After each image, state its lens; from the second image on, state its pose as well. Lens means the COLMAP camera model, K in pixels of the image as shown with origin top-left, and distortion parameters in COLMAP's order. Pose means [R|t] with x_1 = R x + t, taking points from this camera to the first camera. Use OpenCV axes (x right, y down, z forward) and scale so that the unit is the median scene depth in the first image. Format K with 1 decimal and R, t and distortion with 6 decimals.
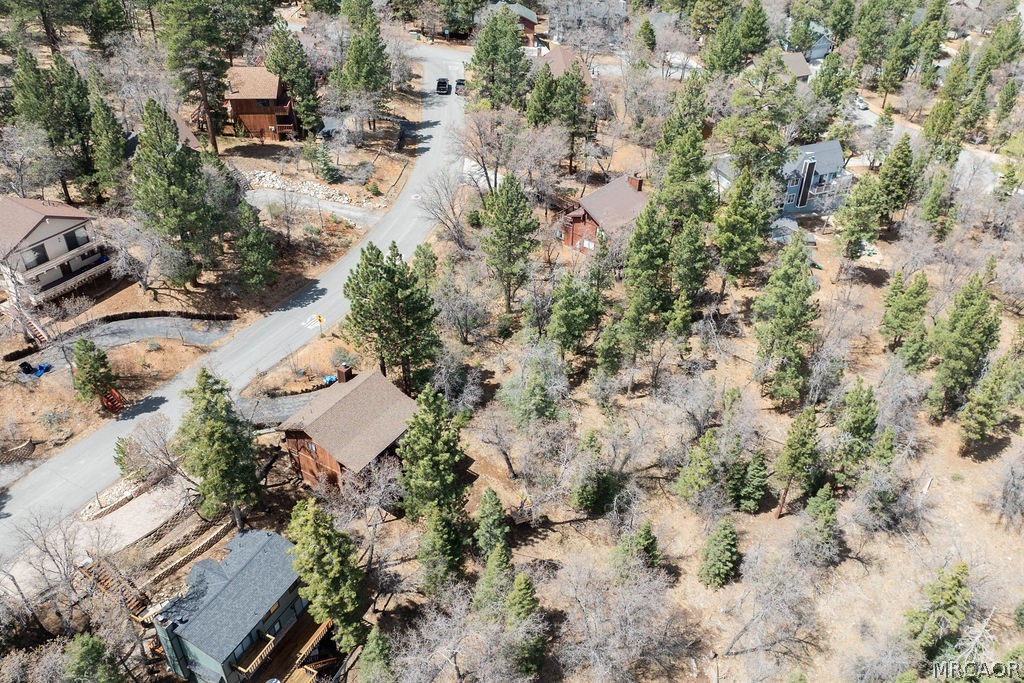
lens RADIAL K [[856.5, 0, 517.4], [0, 856.5, 341.7], [0, 0, 1]] dist [-0.018663, -0.003473]
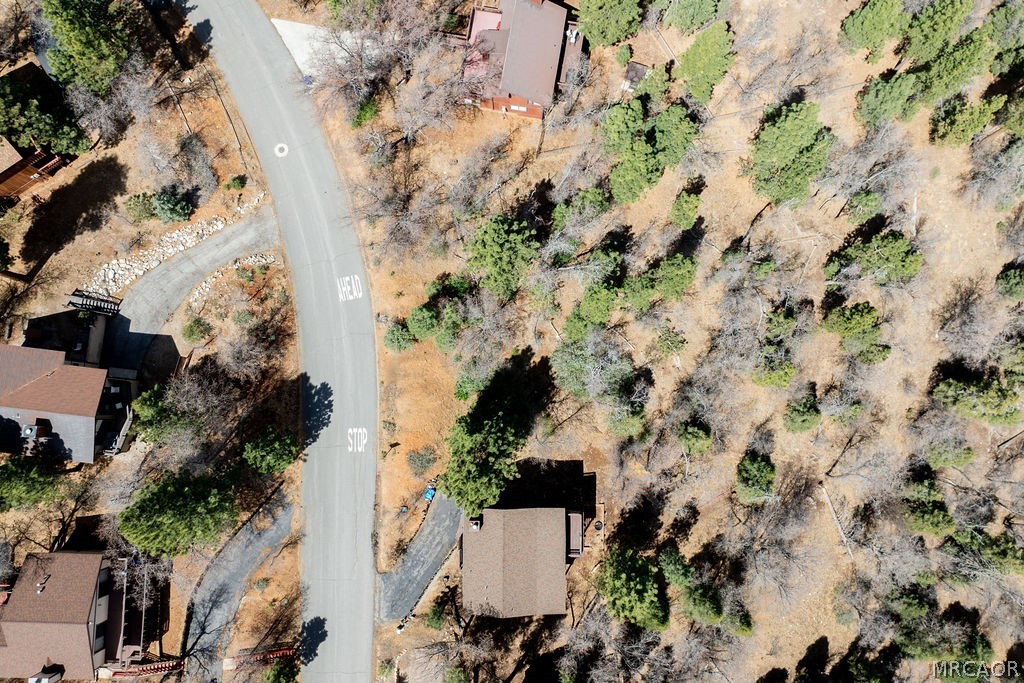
lens RADIAL K [[856.5, 0, 517.4], [0, 856.5, 341.7], [0, 0, 1]] dist [-0.018663, -0.003473]
pose [[0.850679, -0.525069, 0.025473, -0.060886], [0.321340, 0.557739, 0.765289, -0.697856], [-0.416037, -0.642830, 0.643182, 0.401342]]
